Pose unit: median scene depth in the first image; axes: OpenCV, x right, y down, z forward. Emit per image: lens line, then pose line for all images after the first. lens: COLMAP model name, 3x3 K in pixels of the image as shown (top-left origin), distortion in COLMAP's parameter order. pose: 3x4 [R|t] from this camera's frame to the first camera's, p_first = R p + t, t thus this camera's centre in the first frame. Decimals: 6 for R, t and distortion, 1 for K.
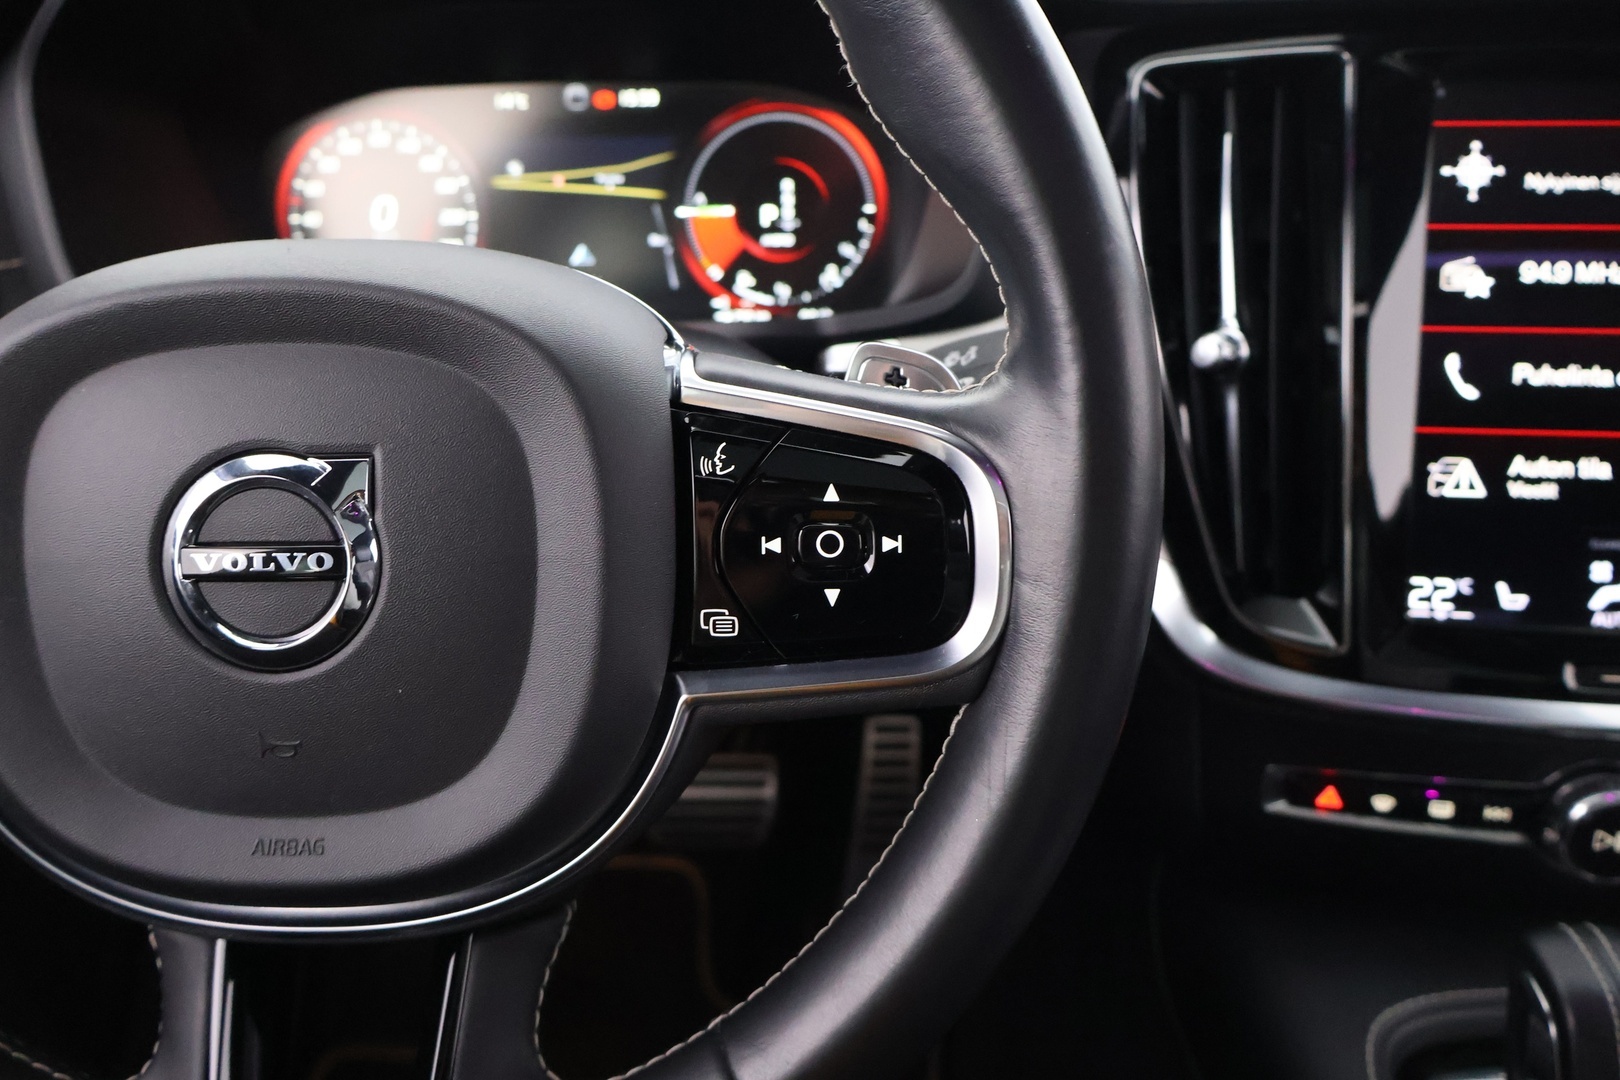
lens RADIAL K [[1339.3, 0, 764.0], [0, 1339.3, 570.4], [0, 0, 1]] dist [-0.010655, -0.007091]
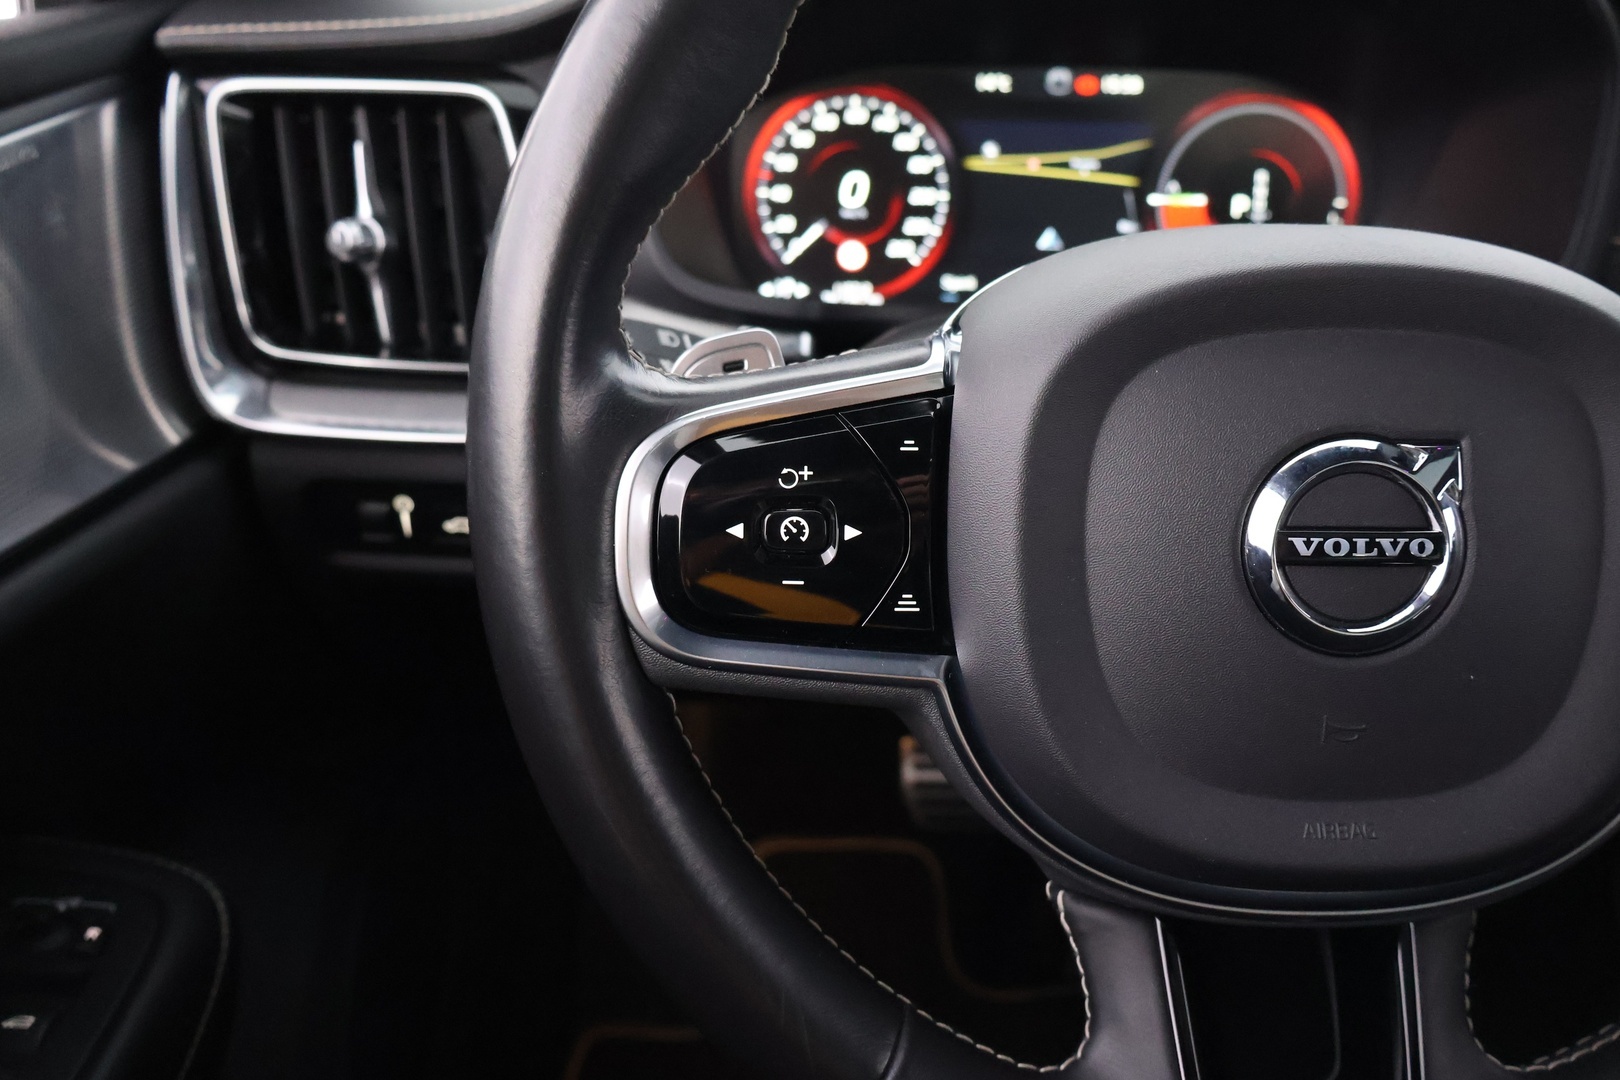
lens RADIAL K [[1356.4, 0, 810.0], [0, 1356.4, 540.0], [0, 0, 1]] dist [-0.003851, -0.011821]
pose [[0.998951, 0.024906, 0.038432, -0.353459], [-0.024552, 0.999652, -0.009665, 0.003641], [-0.038659, 0.008711, 0.999214, -0.004121]]
